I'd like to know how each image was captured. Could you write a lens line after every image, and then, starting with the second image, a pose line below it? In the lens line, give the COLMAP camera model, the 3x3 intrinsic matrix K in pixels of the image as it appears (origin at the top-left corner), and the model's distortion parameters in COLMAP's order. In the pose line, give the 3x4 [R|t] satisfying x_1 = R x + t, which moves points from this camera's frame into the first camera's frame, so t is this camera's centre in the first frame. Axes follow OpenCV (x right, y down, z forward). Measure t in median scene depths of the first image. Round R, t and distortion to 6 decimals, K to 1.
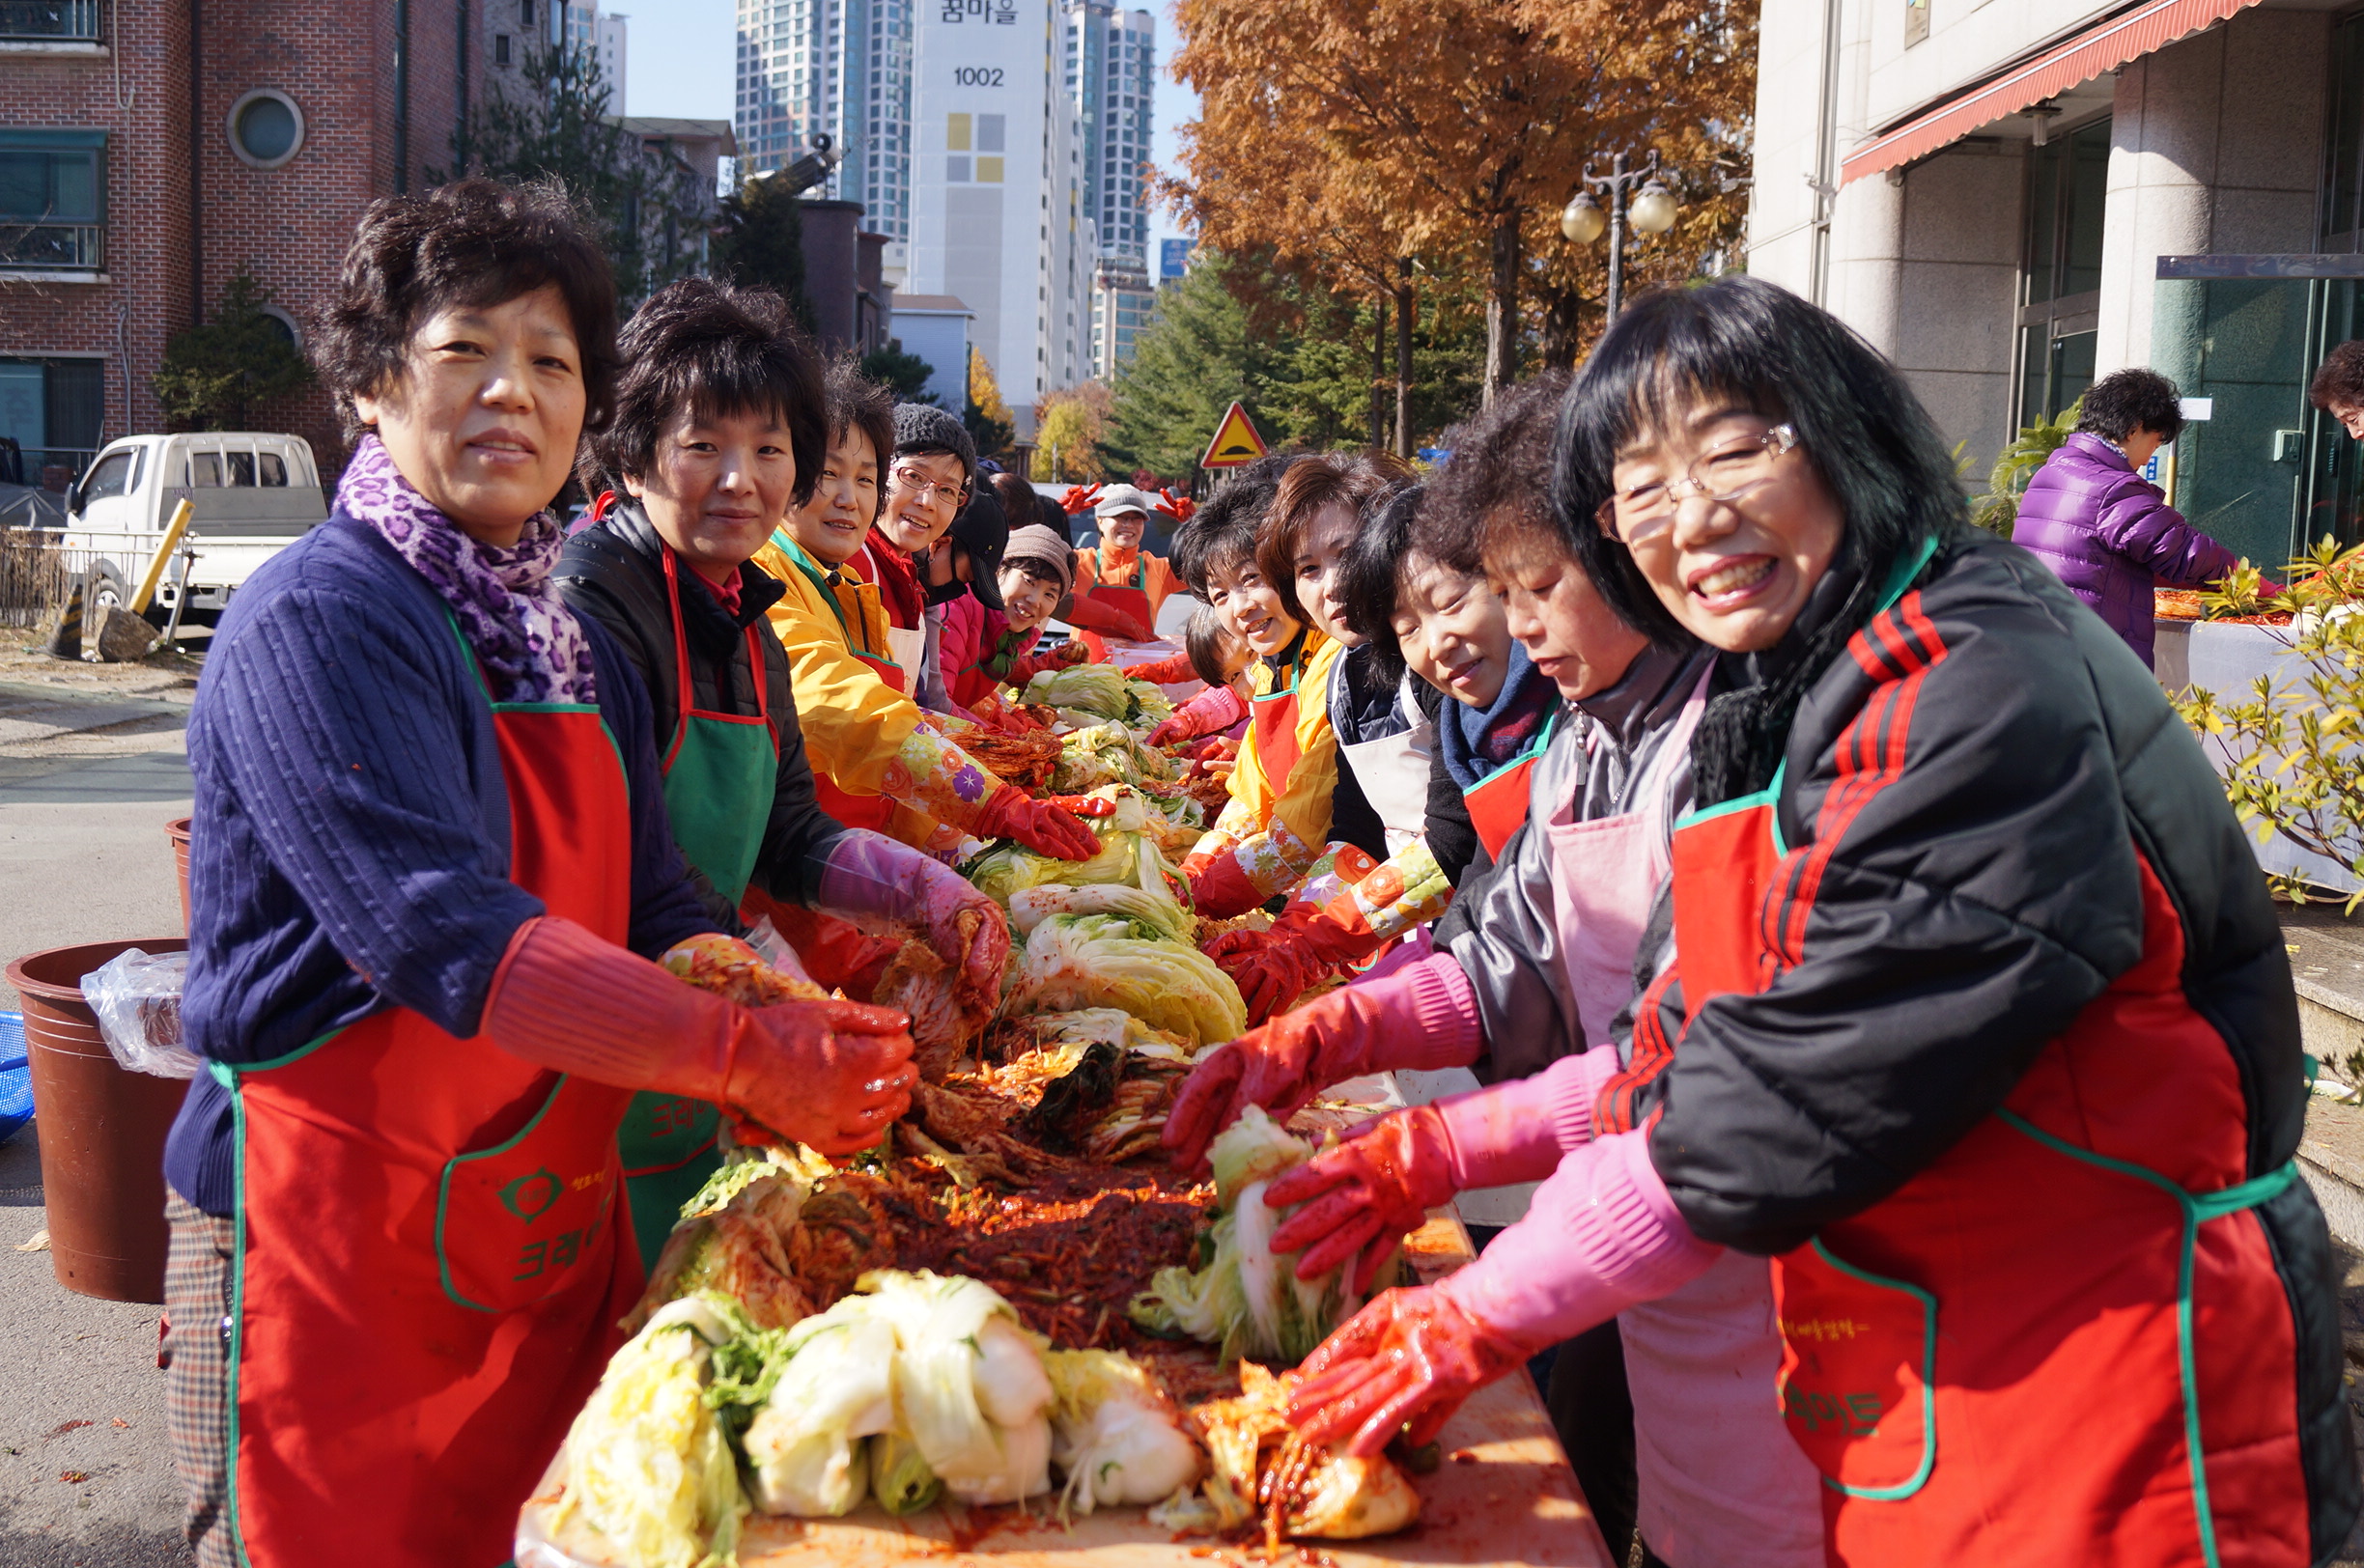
lens RADIAL K [[2344.6, 0, 1182.0], [0, 2344.6, 784.0], [0, 0, 1]] dist [-0.056982, 0.002808]
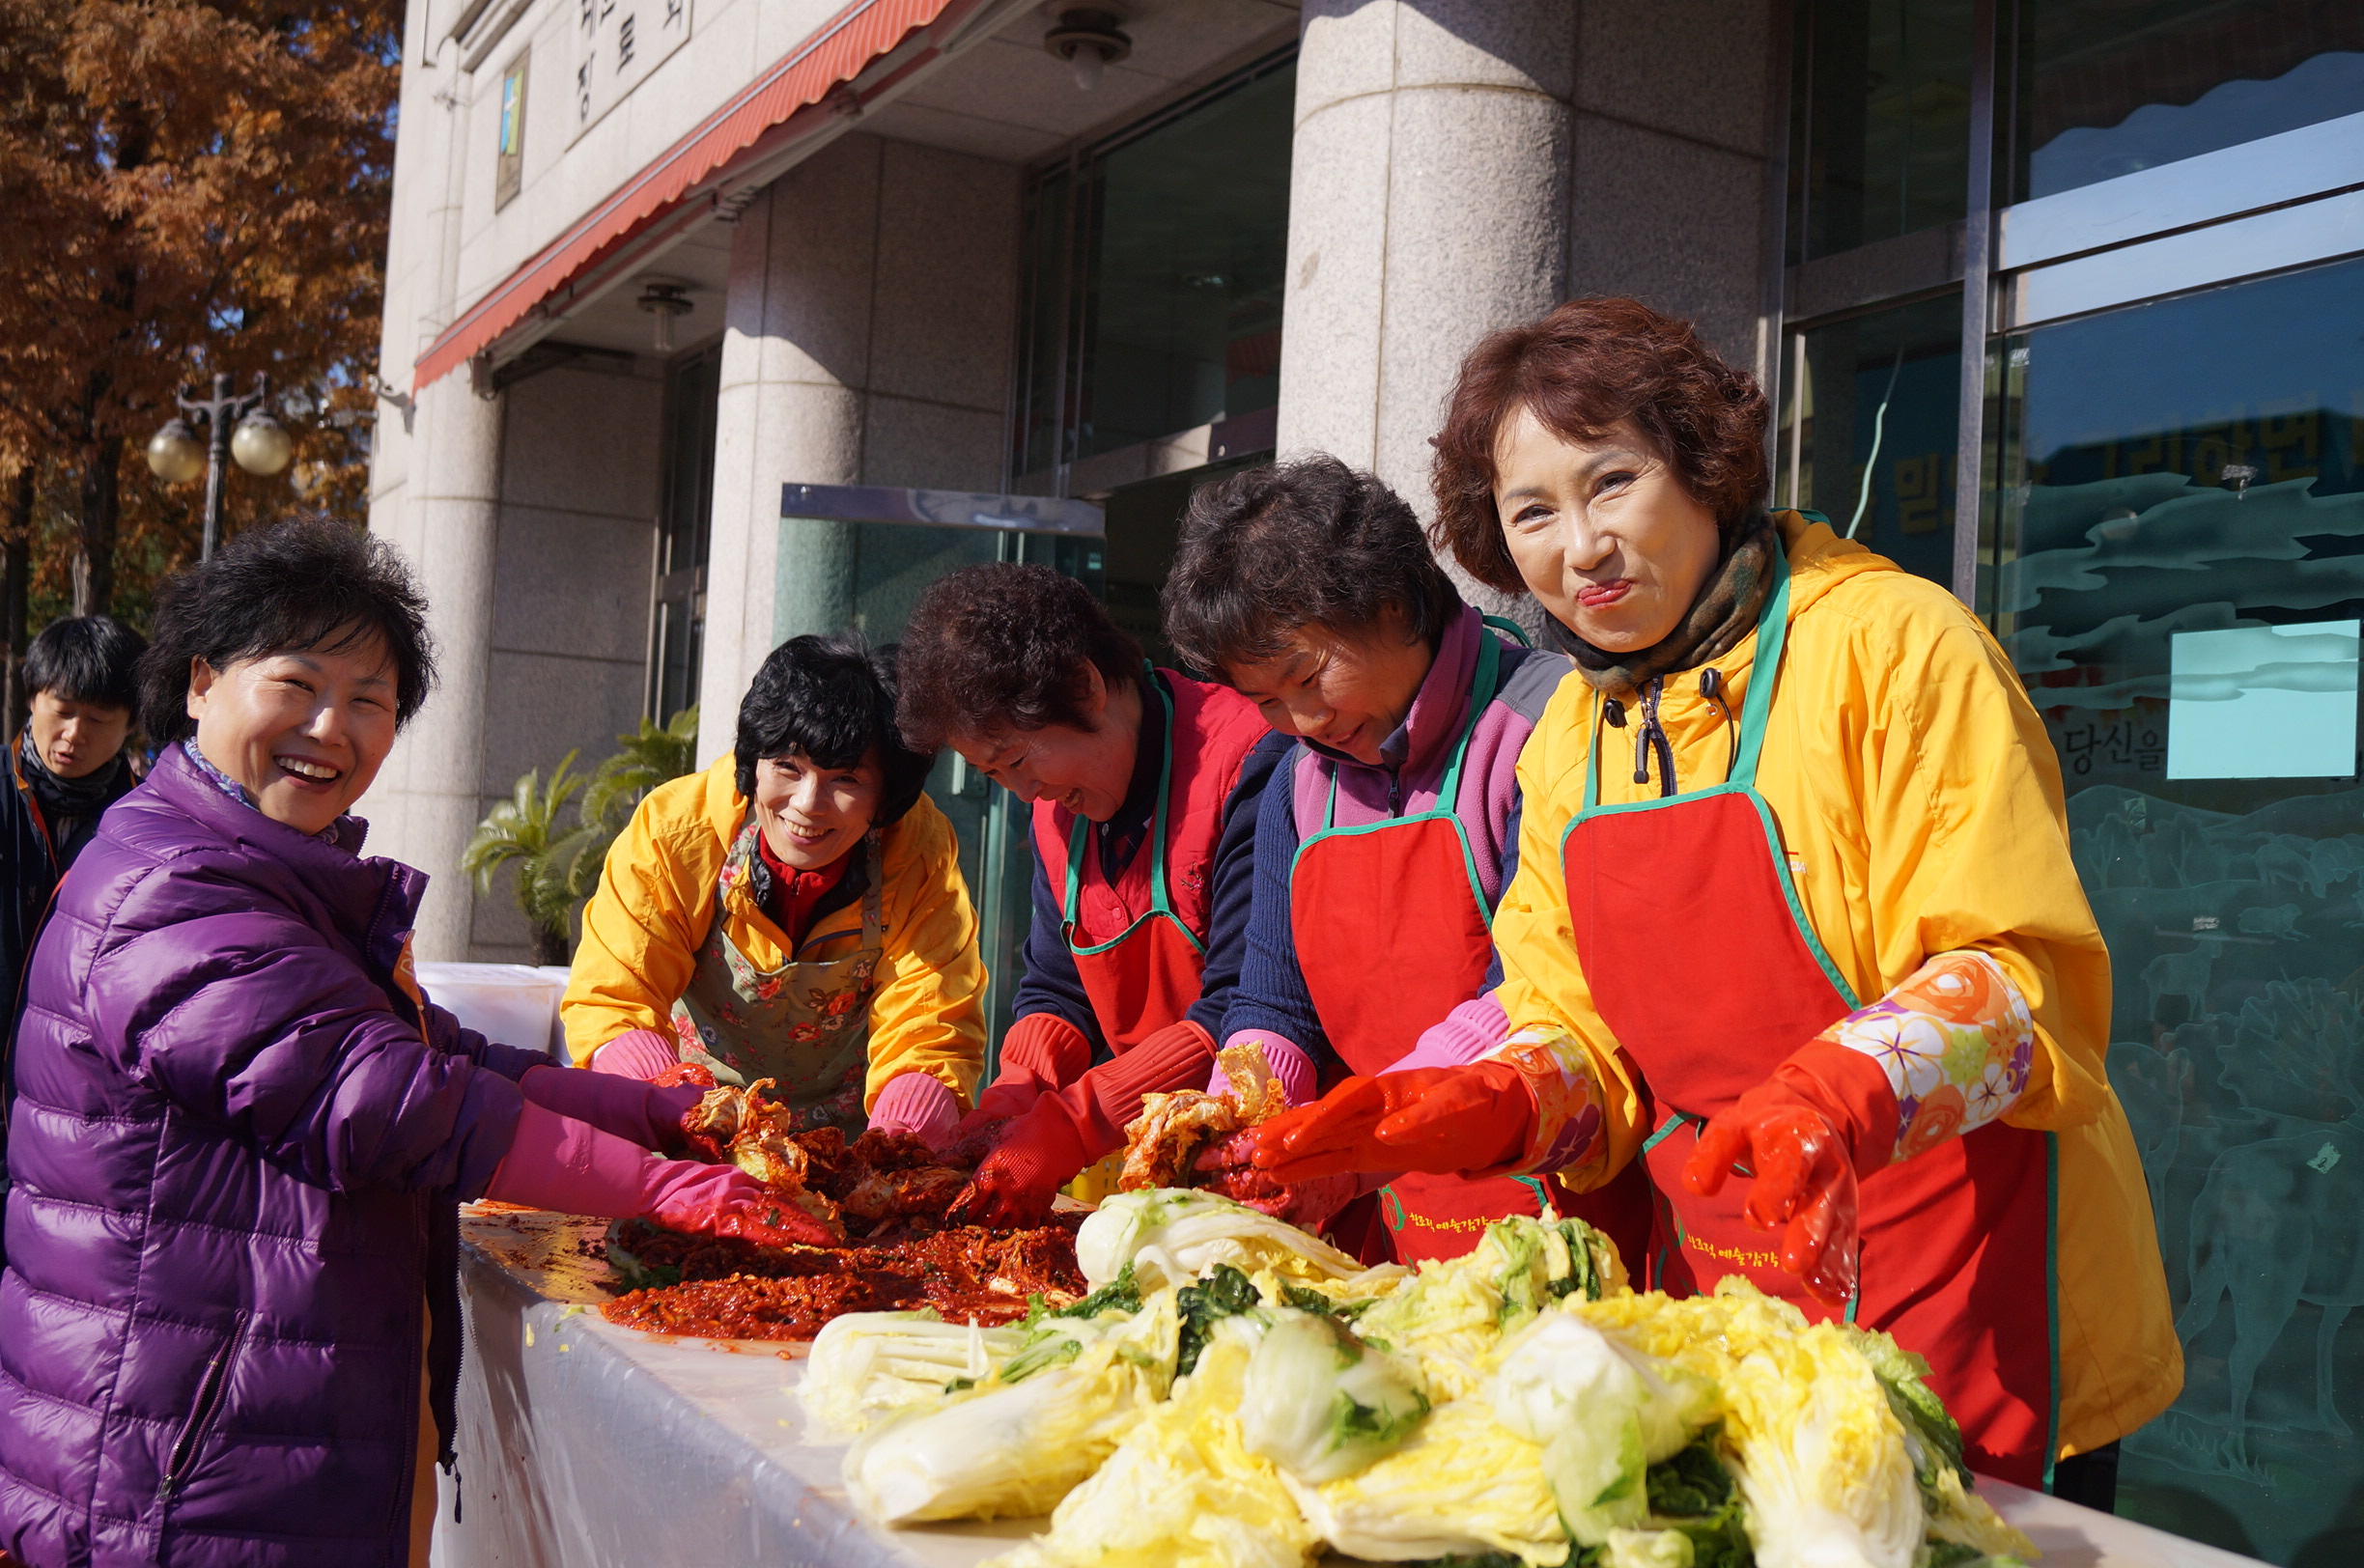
lens RADIAL K [[2344.6, 0, 1182.0], [0, 2344.6, 784.0], [0, 0, 1]] dist [-0.056982, 0.002808]
pose [[0.872457, 0.036443, 0.487331, 0.075193], [0.027285, 0.992028, -0.123032, -0.021461], [-0.487929, 0.120637, 0.864507, 0.142326]]
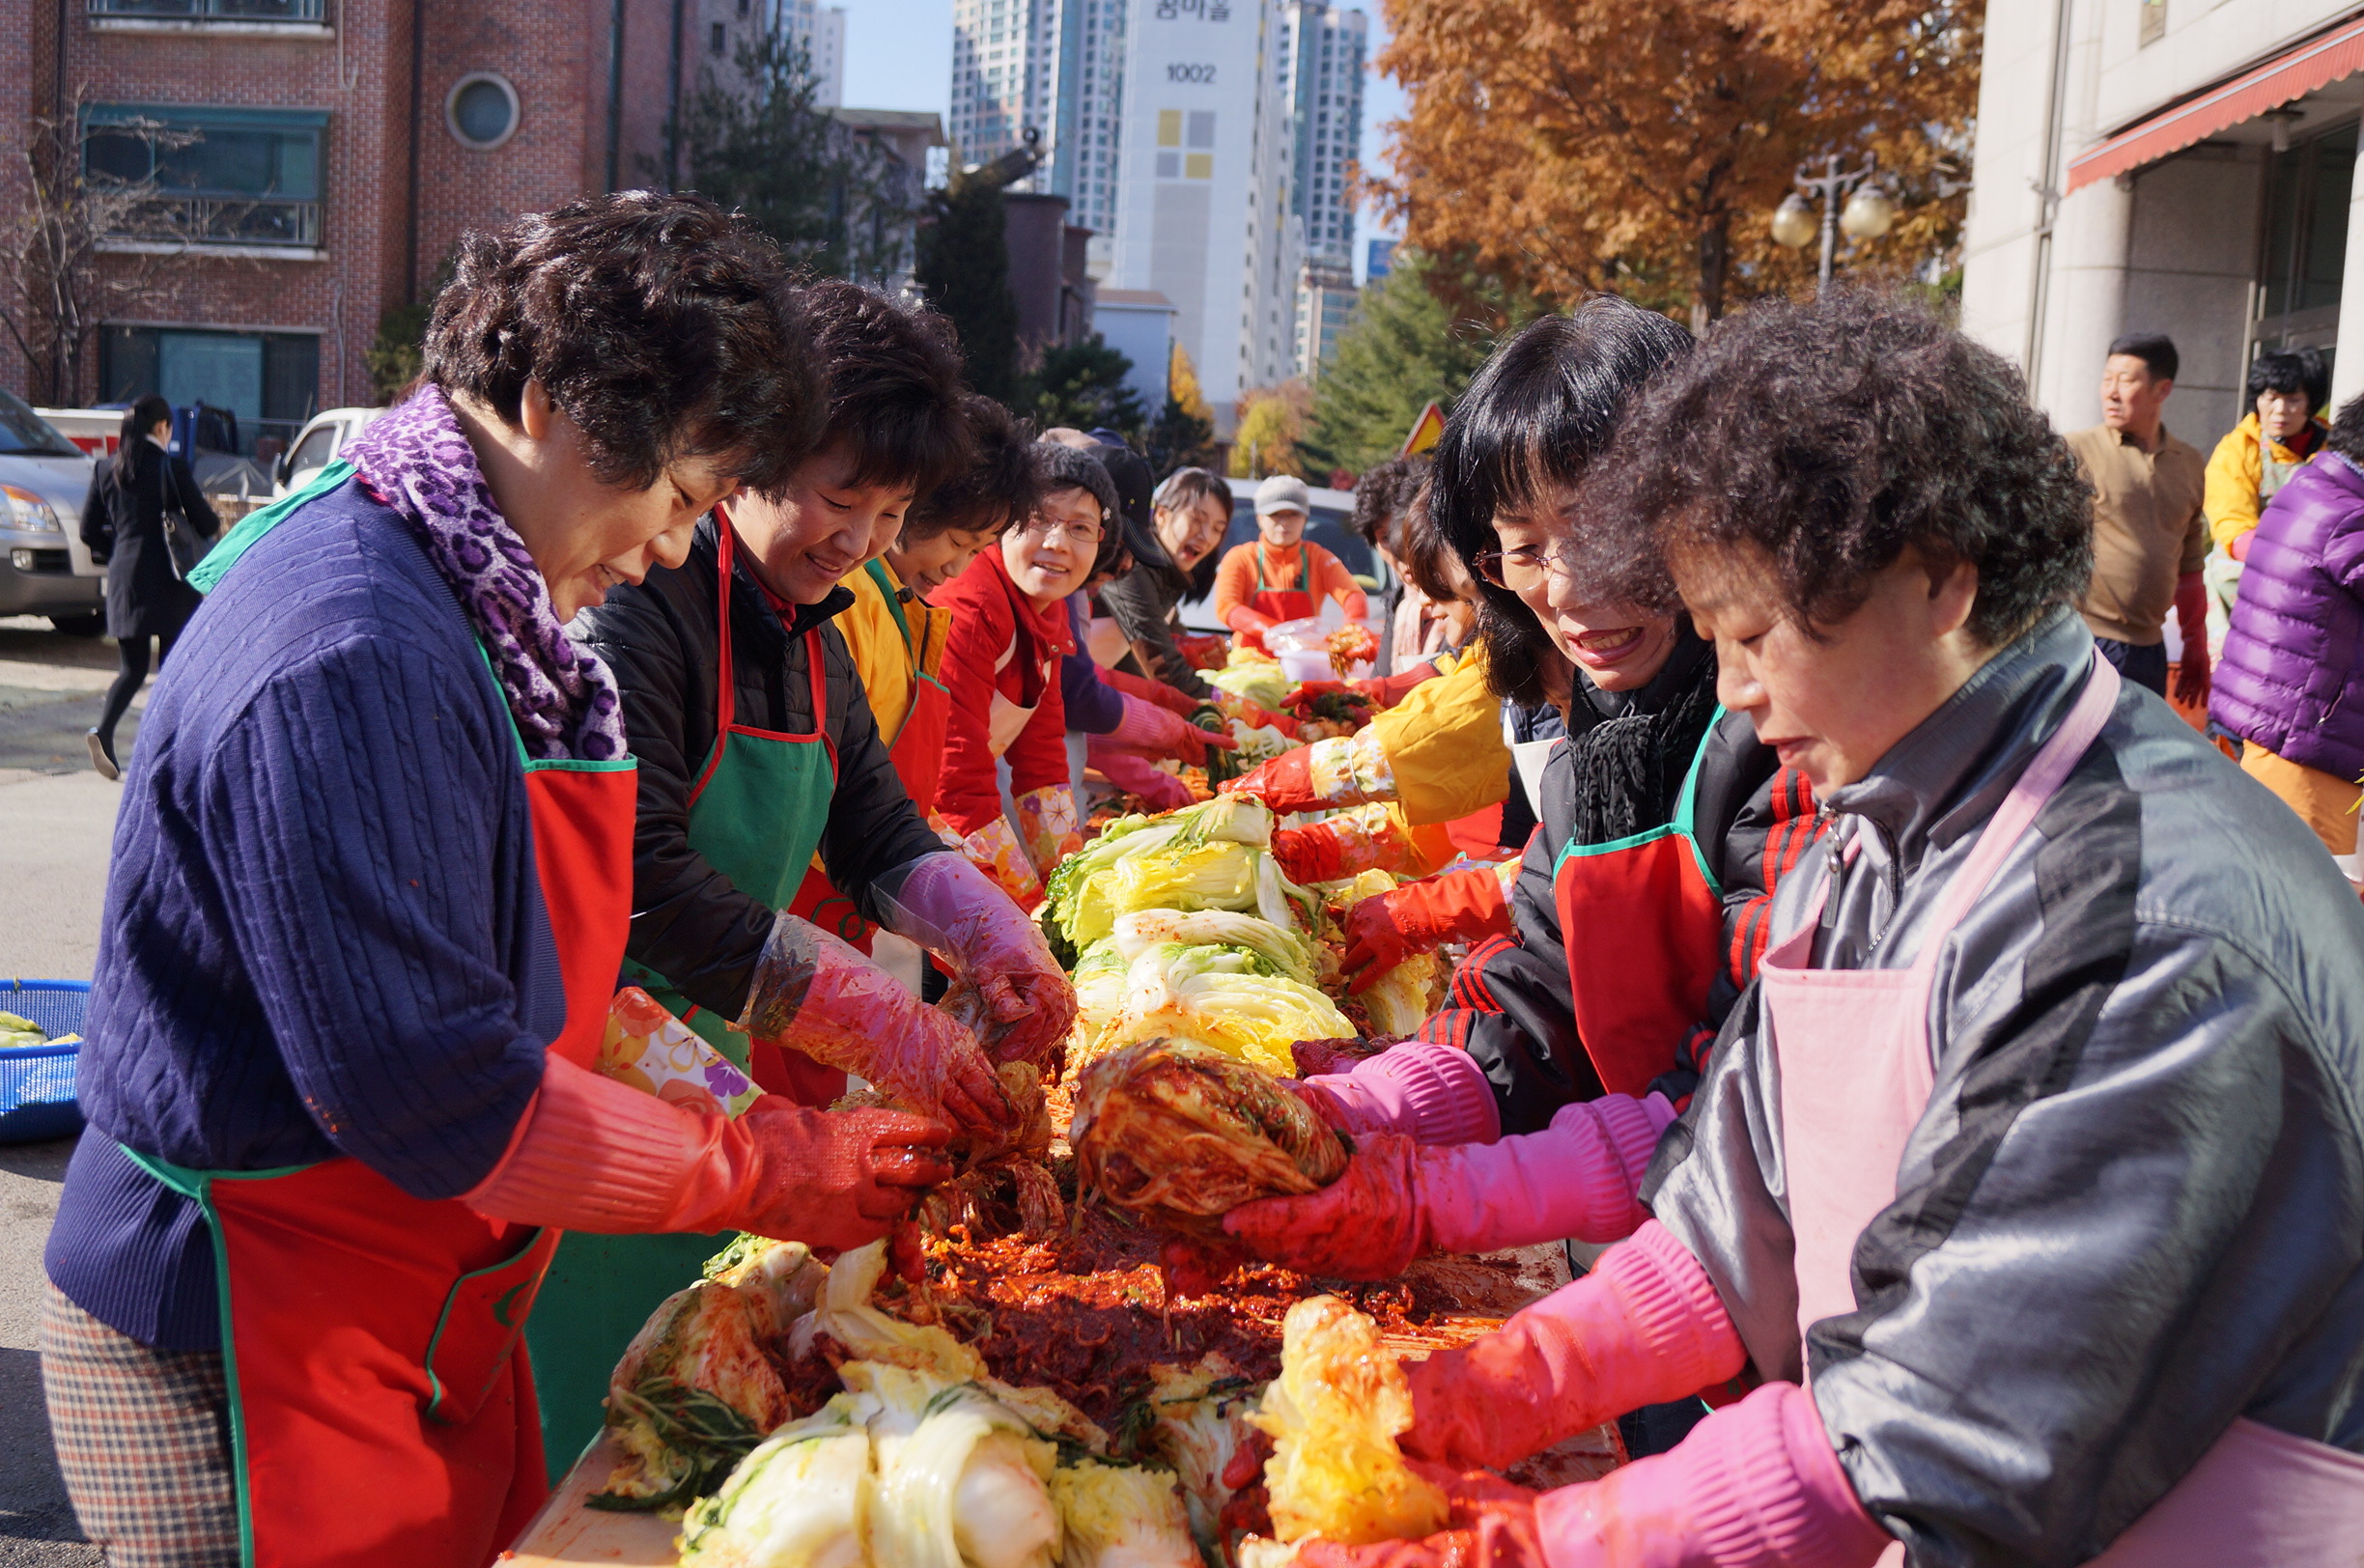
lens RADIAL K [[2344.6, 0, 1182.0], [0, 2344.6, 784.0], [0, 0, 1]] dist [-0.056982, 0.002808]
pose [[0.996171, 0.035127, -0.080063, 0.002945], [-0.035069, 0.999383, 0.002121, -0.001074], [0.080088, 0.000695, 0.996788, 0.010213]]
